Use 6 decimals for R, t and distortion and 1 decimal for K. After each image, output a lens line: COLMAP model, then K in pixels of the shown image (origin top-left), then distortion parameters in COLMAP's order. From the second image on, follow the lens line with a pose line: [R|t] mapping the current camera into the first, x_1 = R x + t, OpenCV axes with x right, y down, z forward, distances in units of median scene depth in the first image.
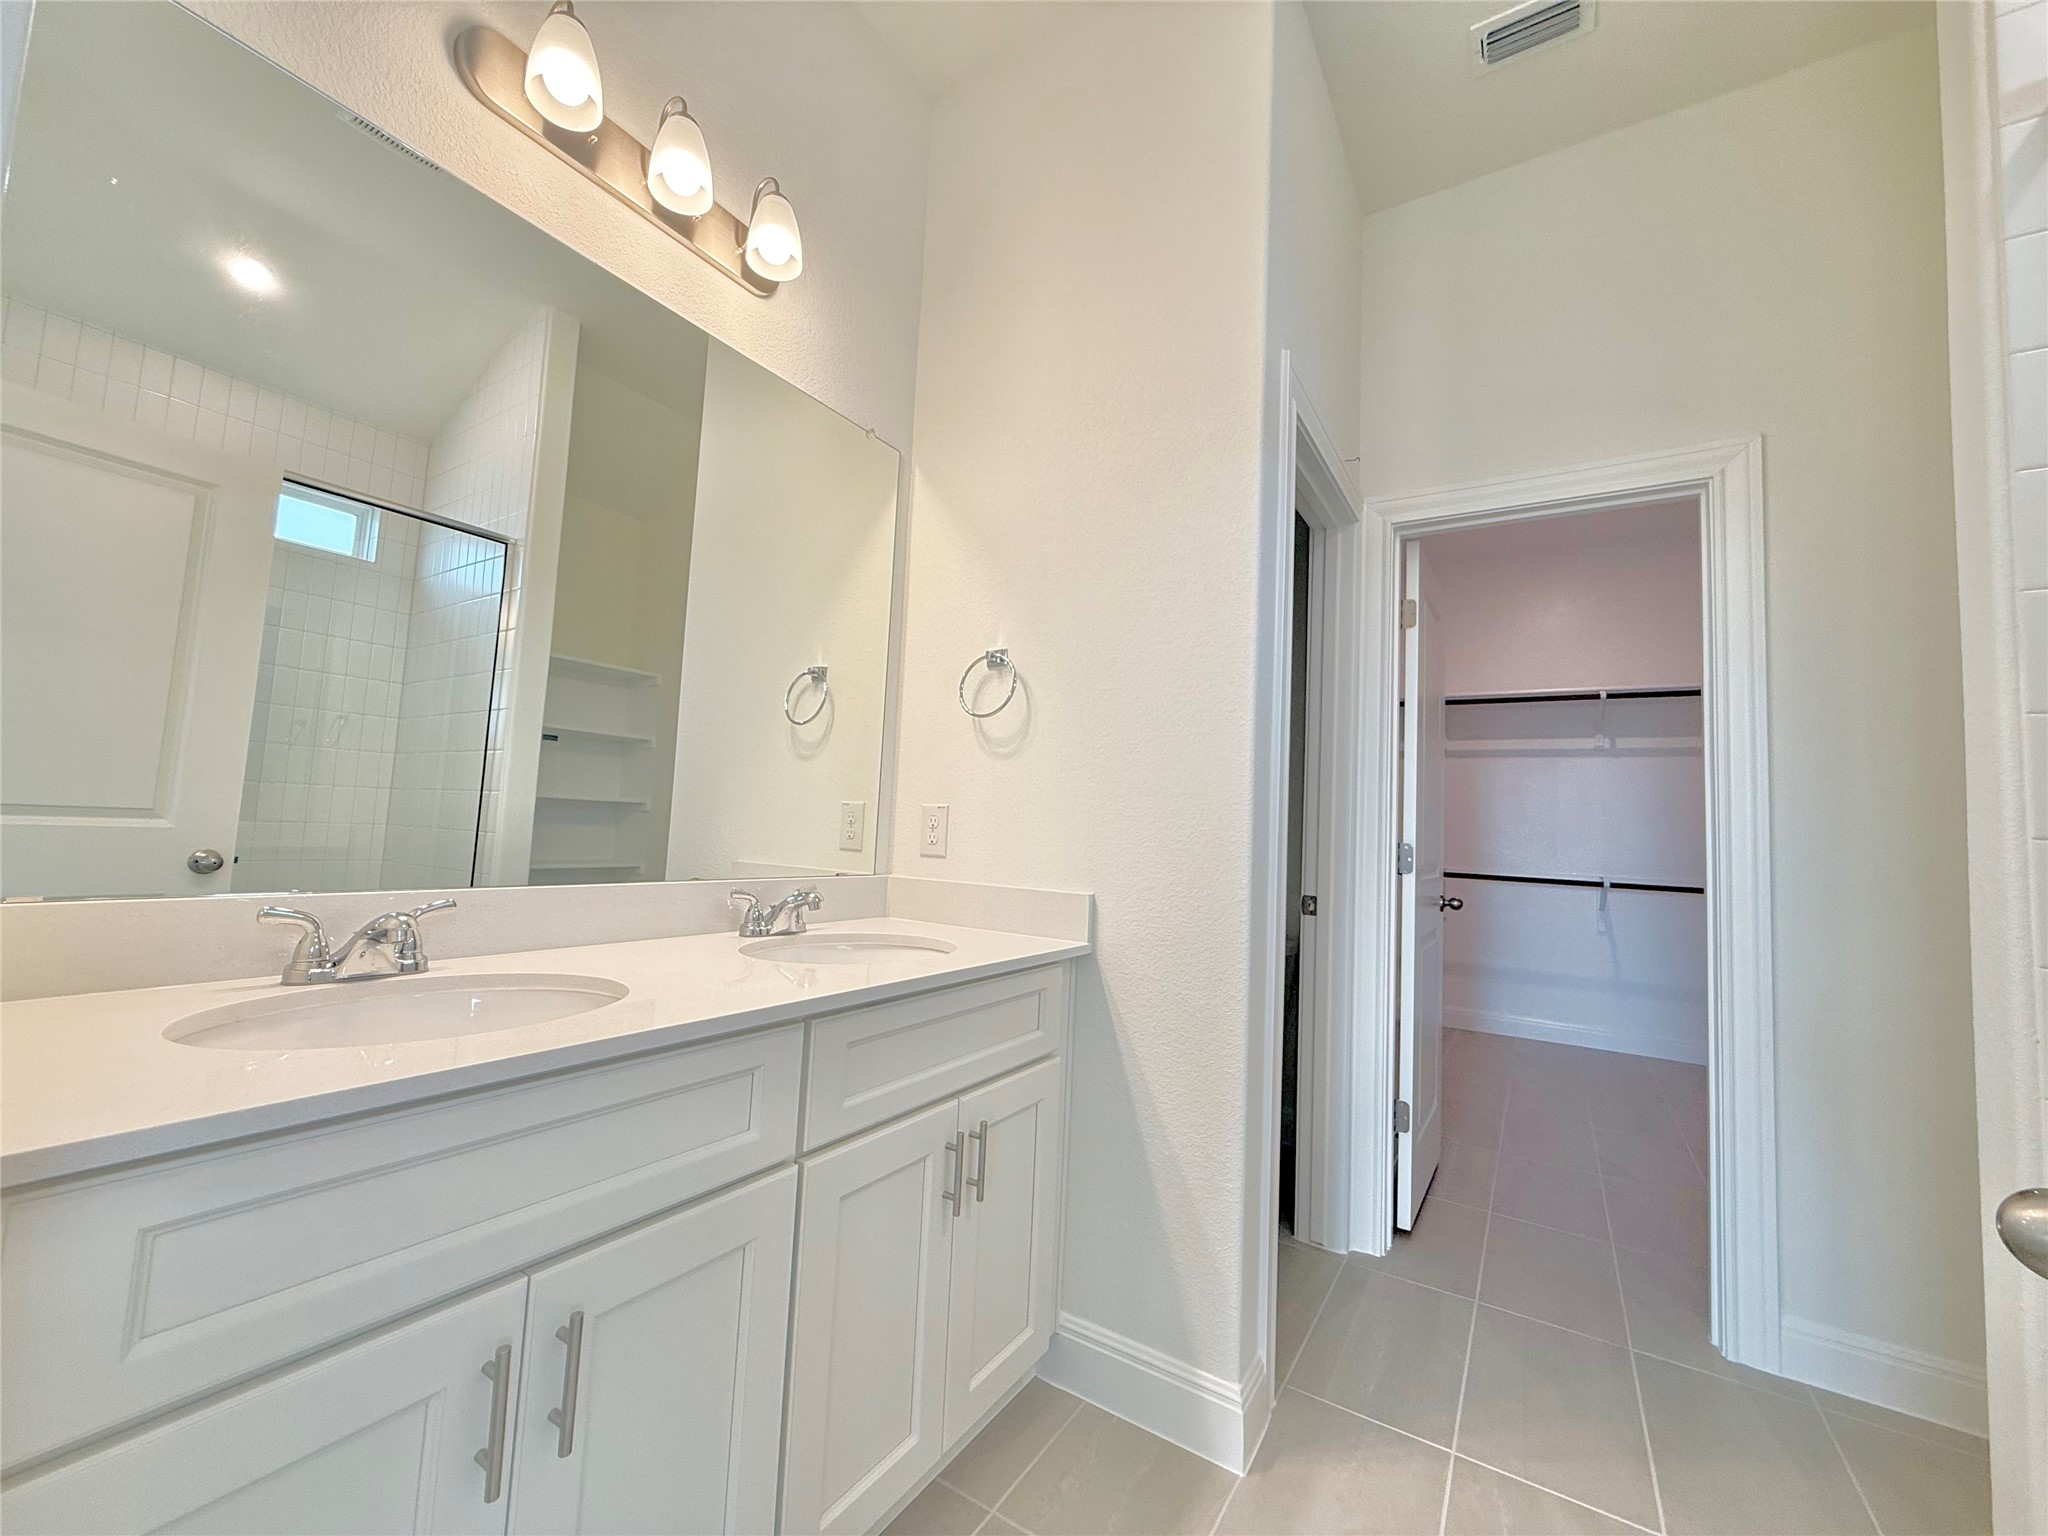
lens RADIAL K [[811.8, 0, 1023.7], [0, 811.8, 764.8], [0, 0, 1]] dist [-0.000957, 0.000356]
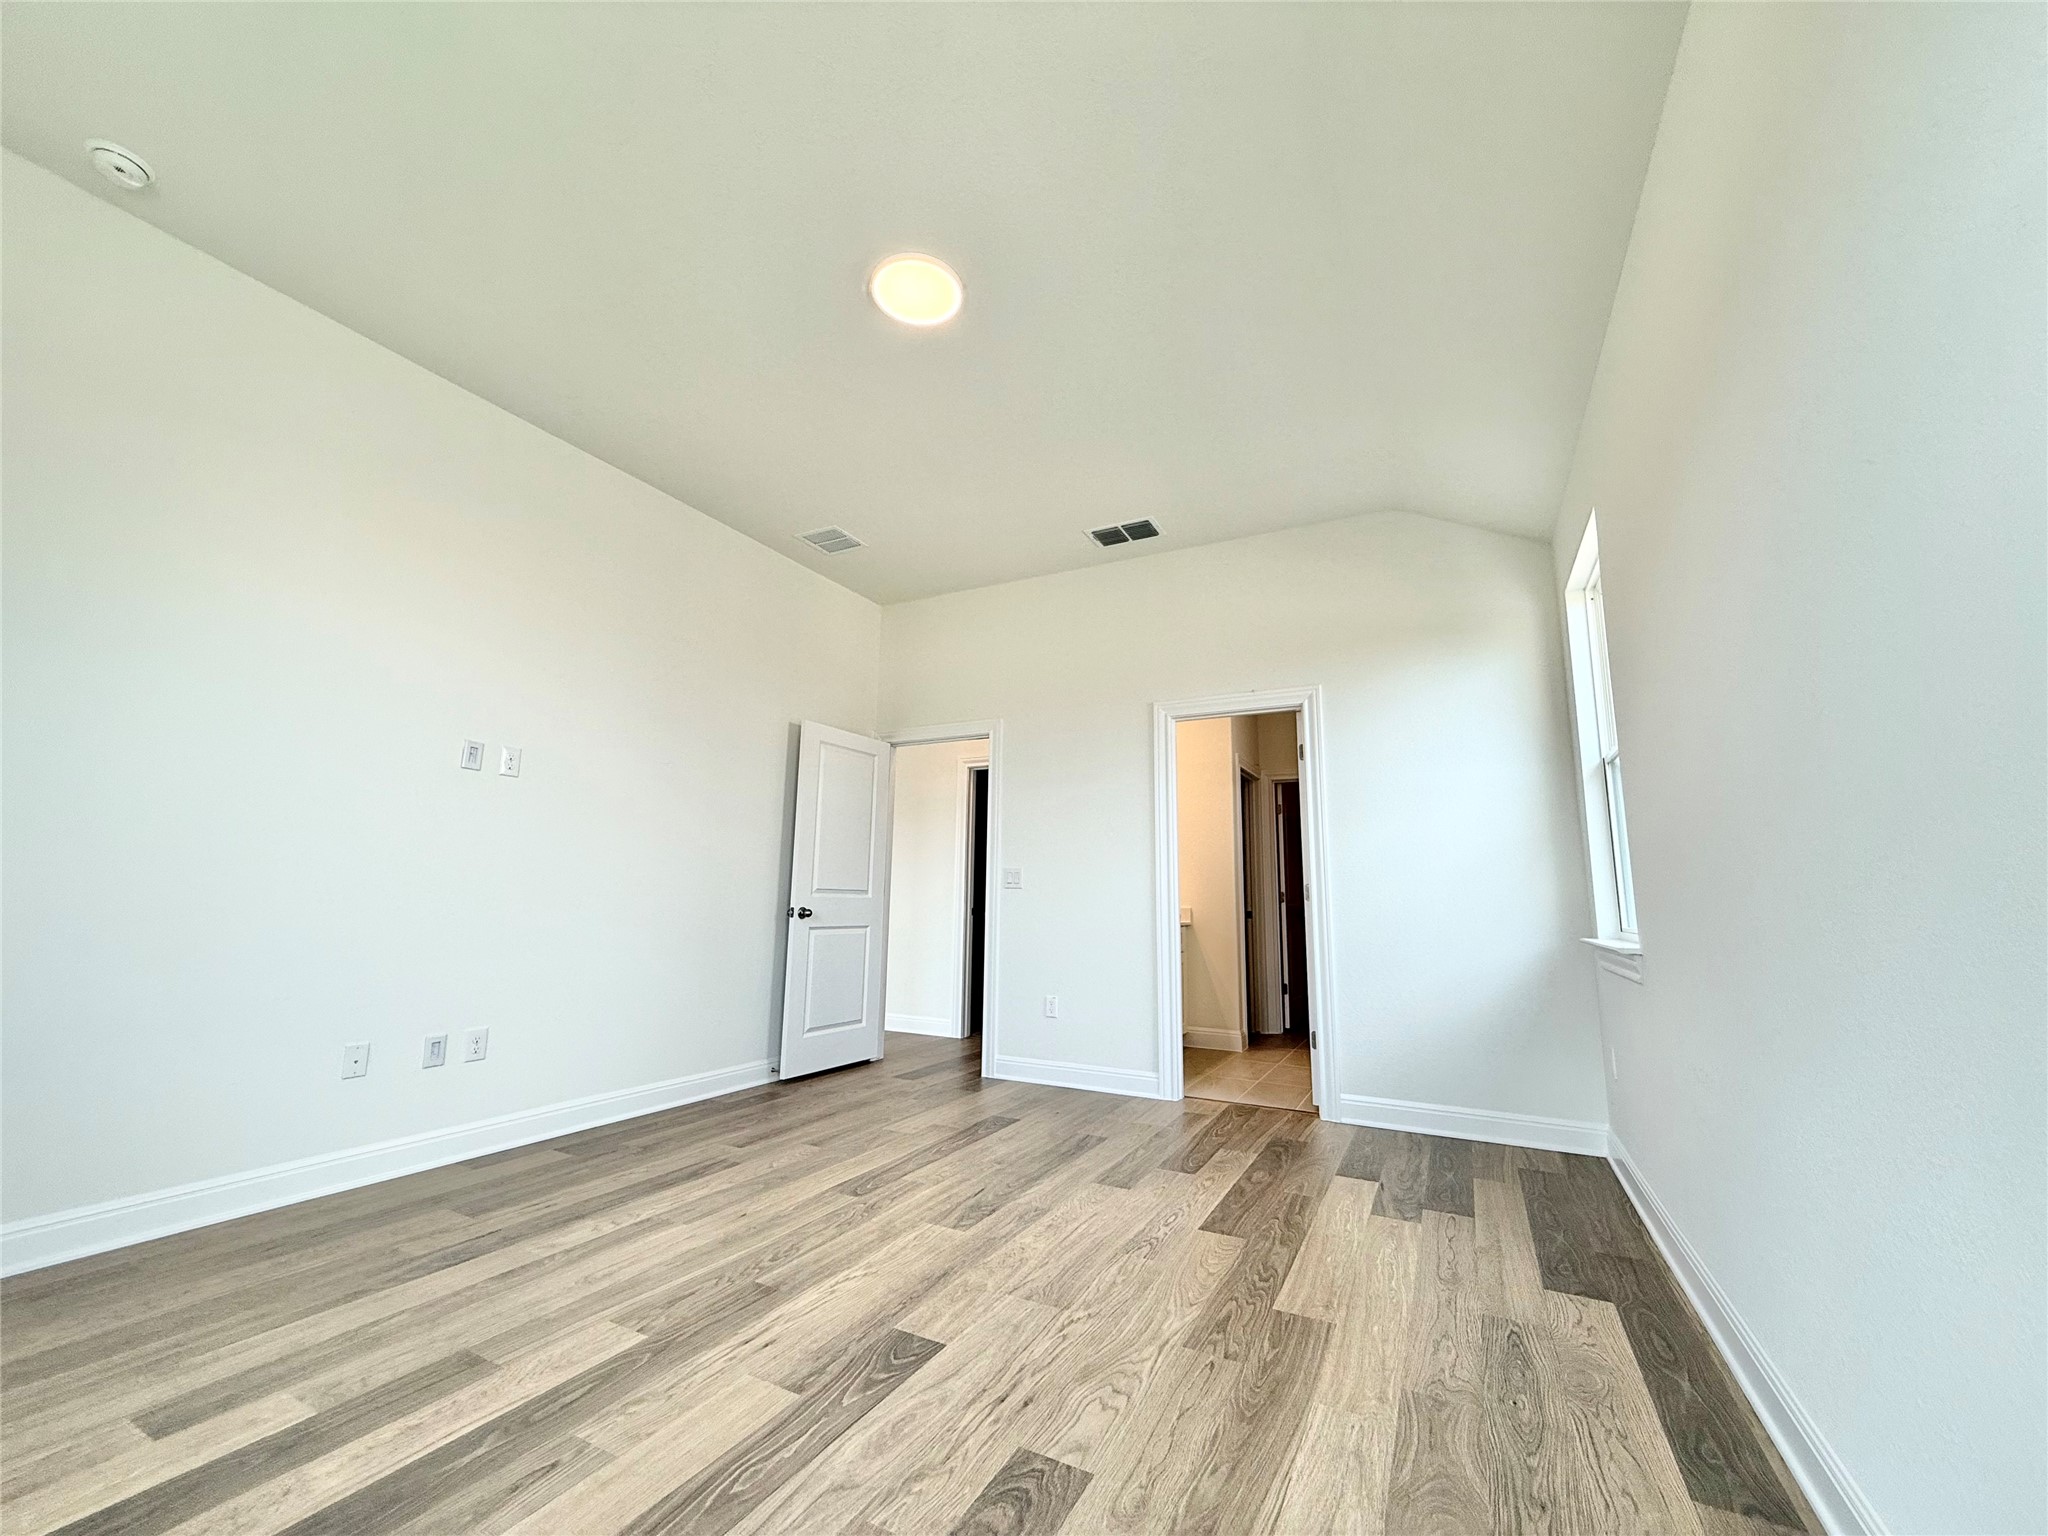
lens RADIAL K [[811.8, 0, 1023.7], [0, 811.8, 764.8], [0, 0, 1]] dist [-0.000957, 0.000356]
pose [[0.995671, -0.017882, 0.091208, -0.680293], [0.025351, 0.996359, -0.081396, -0.138419], [-0.089420, 0.083356, 0.992500, -1.780757]]
